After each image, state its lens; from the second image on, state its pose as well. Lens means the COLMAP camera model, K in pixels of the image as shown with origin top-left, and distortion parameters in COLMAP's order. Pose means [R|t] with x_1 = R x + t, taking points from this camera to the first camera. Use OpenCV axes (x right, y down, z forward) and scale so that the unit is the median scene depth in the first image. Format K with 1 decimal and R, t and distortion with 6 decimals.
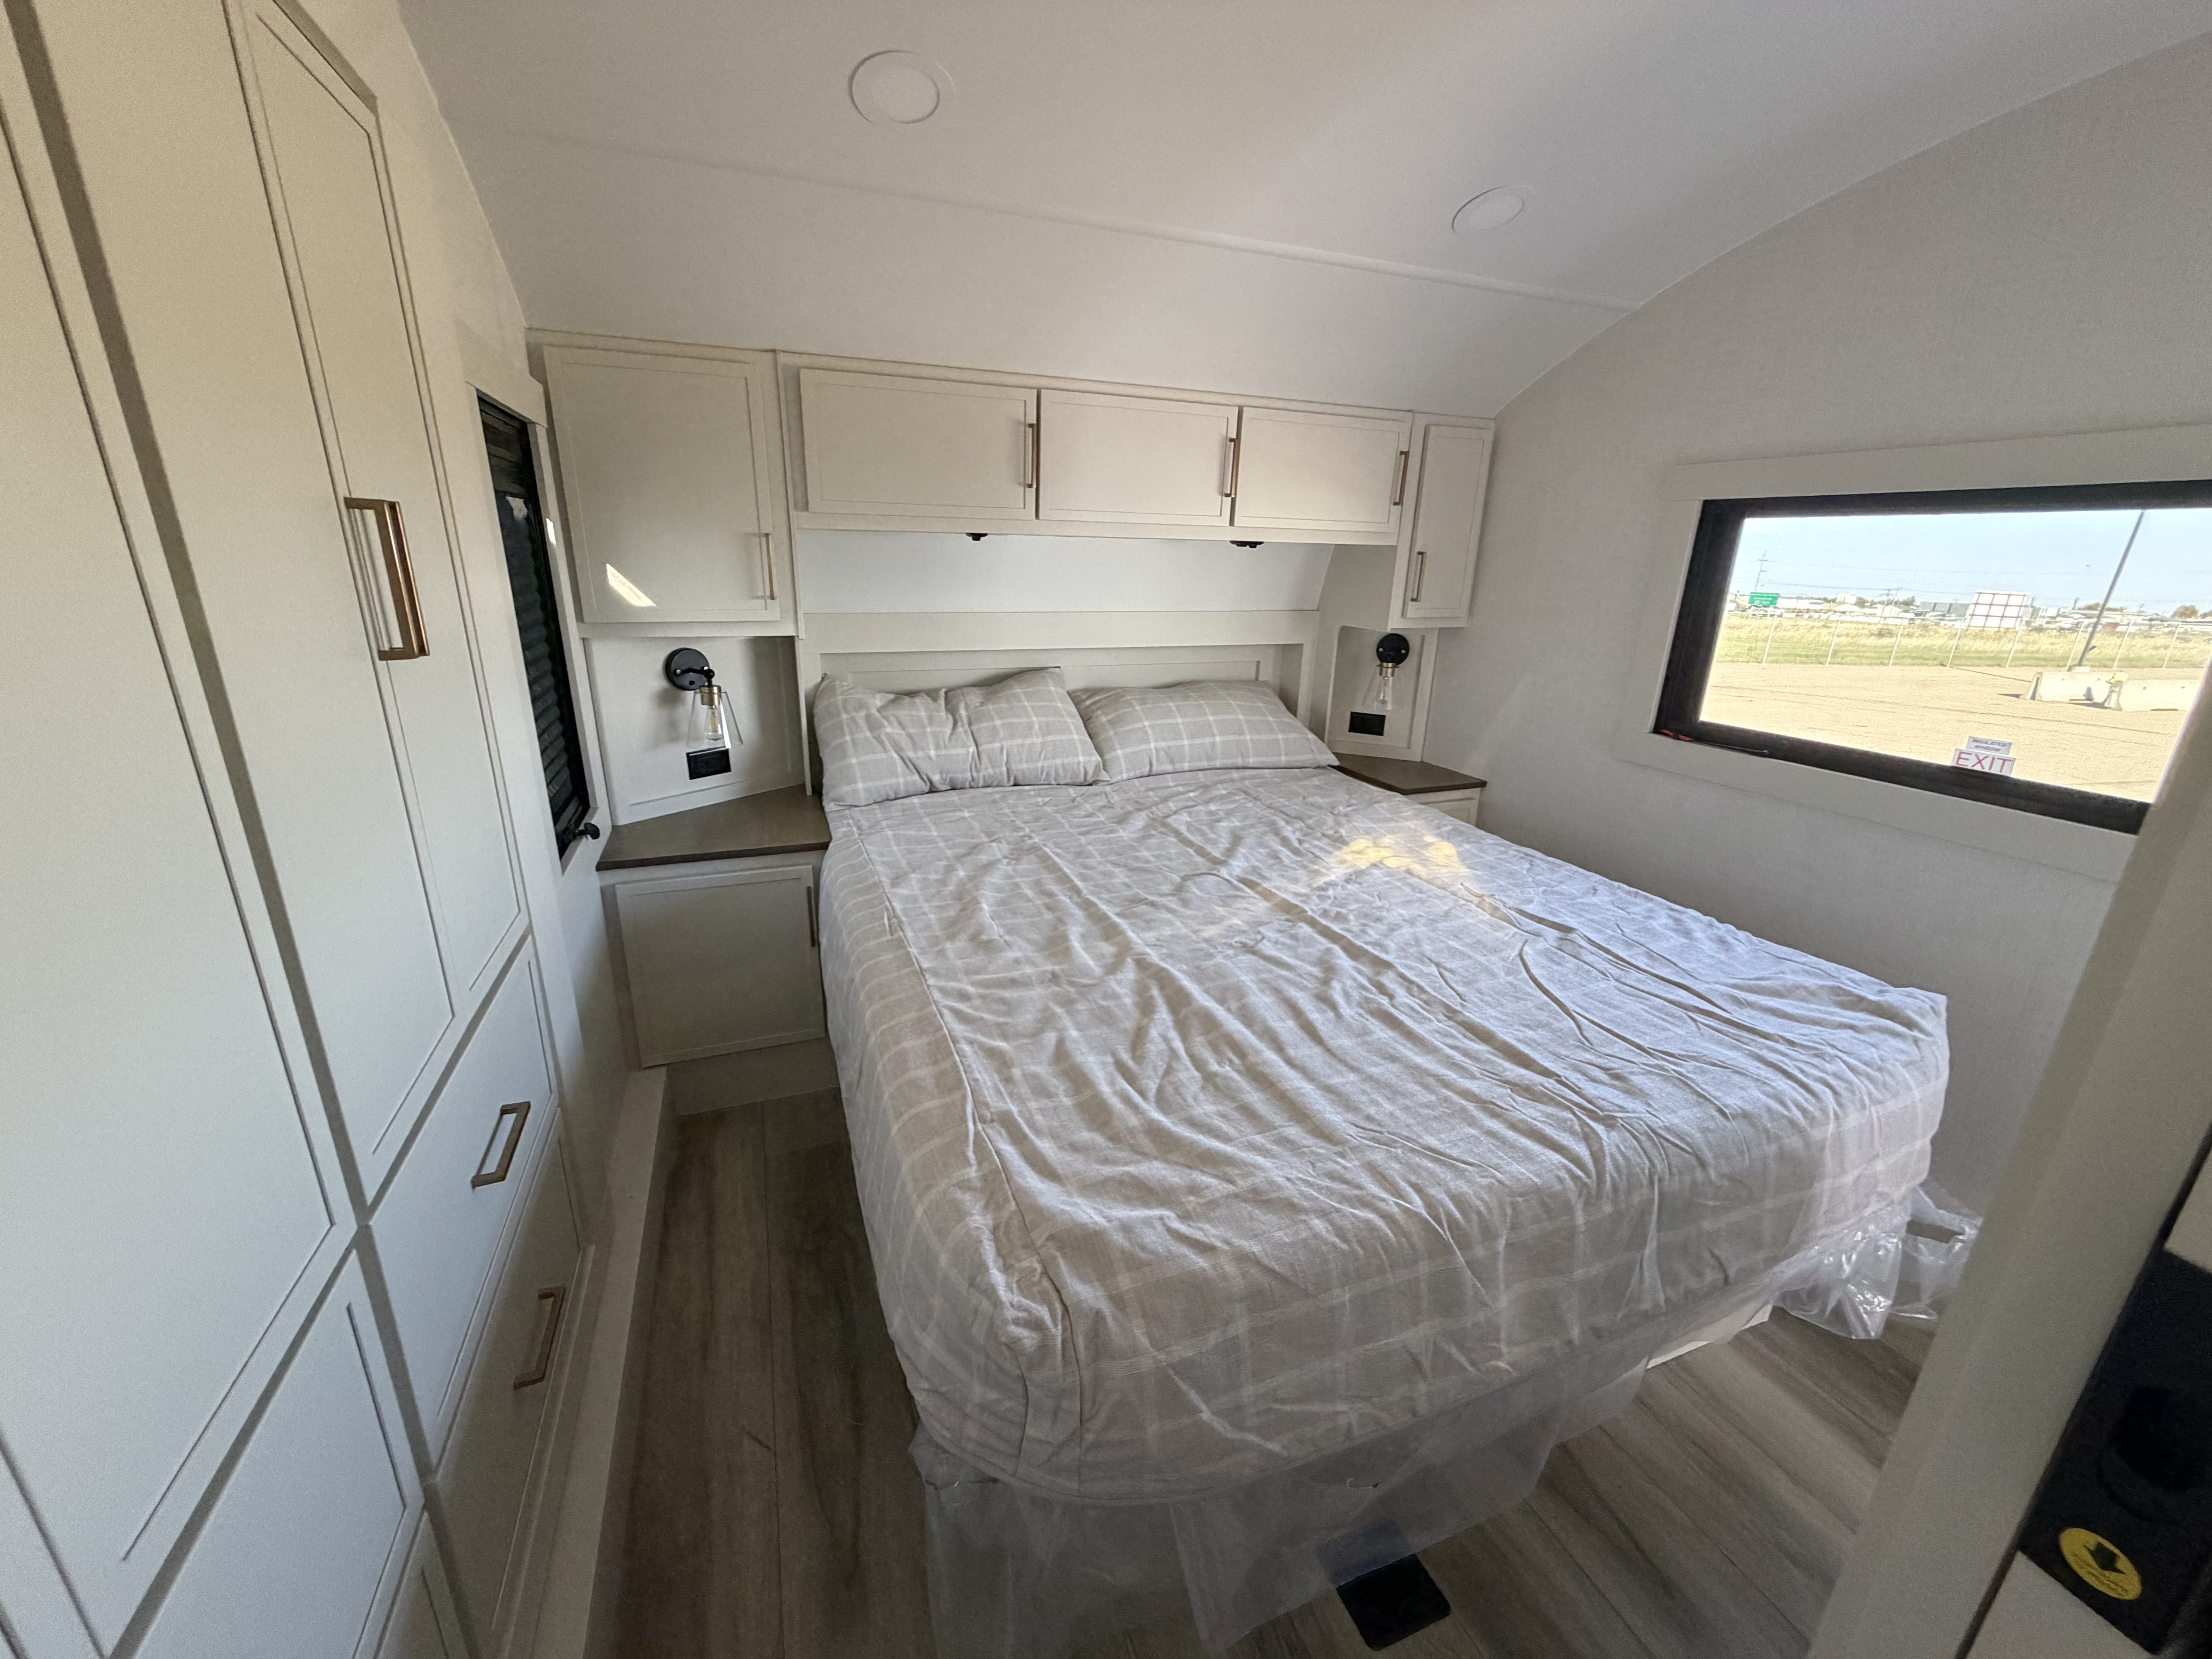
lens RADIAL K [[877.7, 0, 1098.1], [0, 877.7, 828.7], [0, 0, 1]] dist [0.000232, -0.000250]
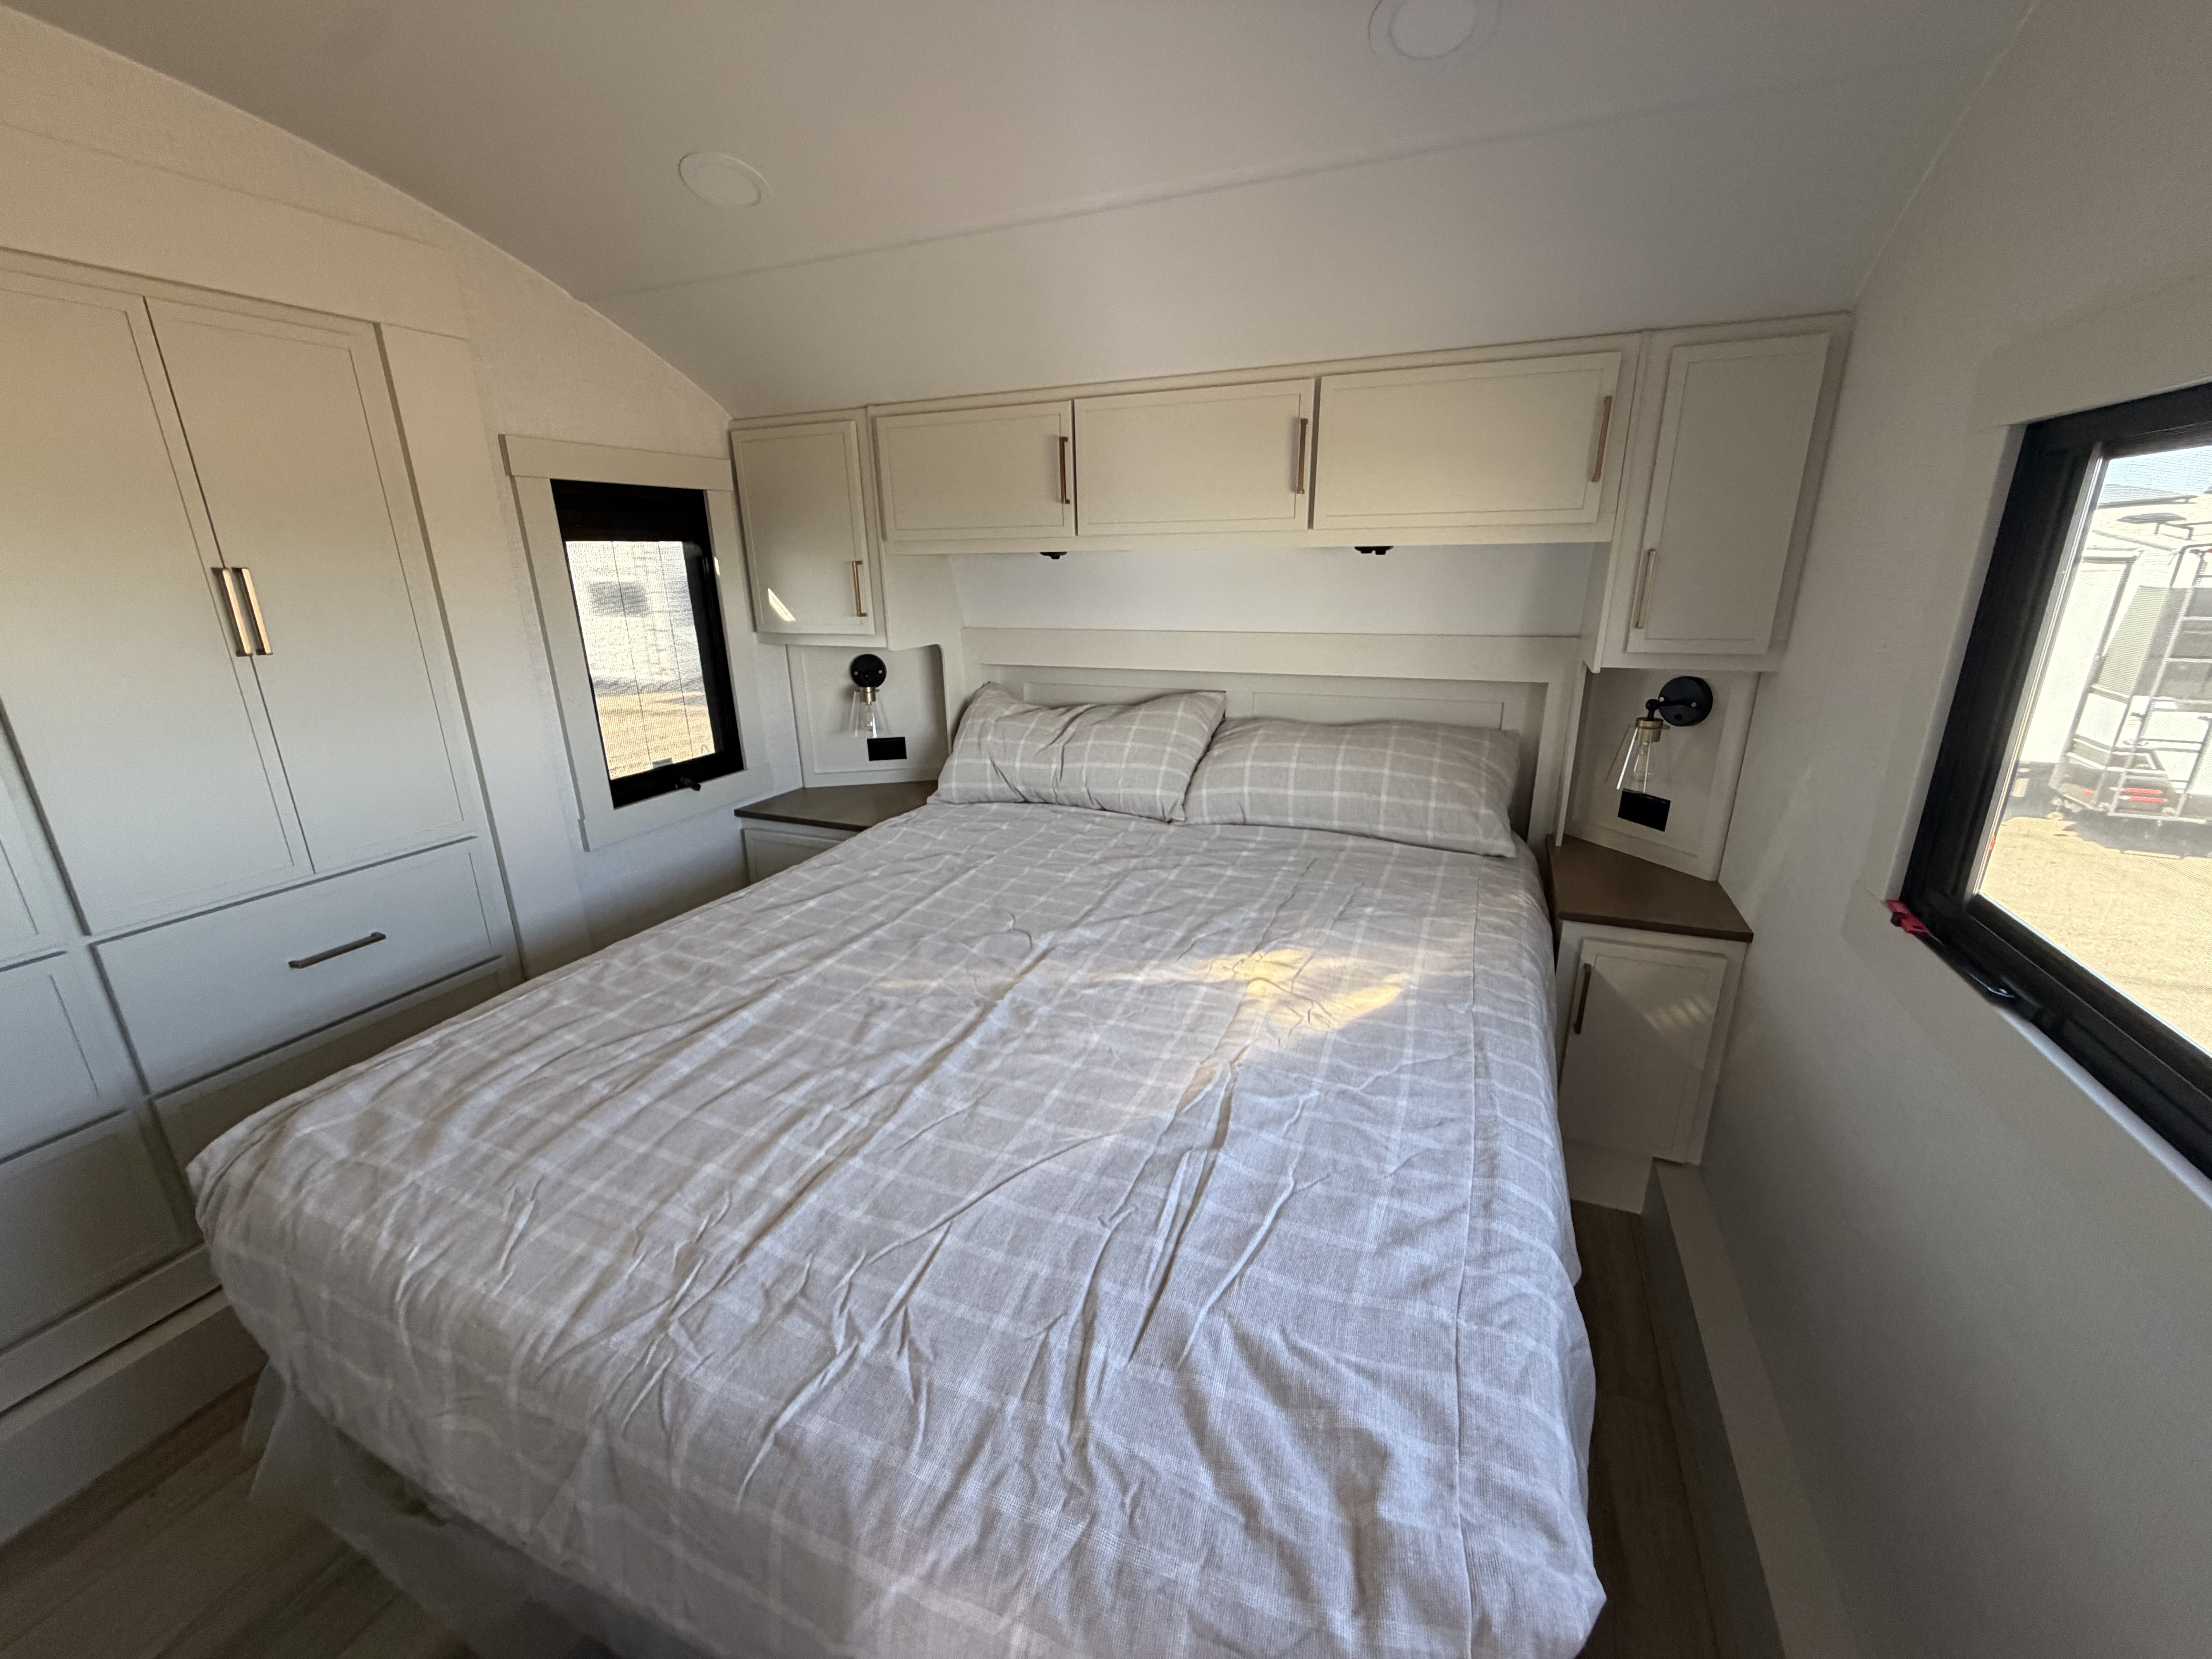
lens RADIAL K [[877.7, 0, 1095.3], [0, 877.7, 827.8], [0, 0, 1]] dist [0.000232, -0.000250]
pose [[0.719202, 0.174566, -0.672514, 0.647250], [-0.179587, 0.981737, 0.062777, -0.103722], [0.671191, 0.075625, 0.737417, 0.333359]]
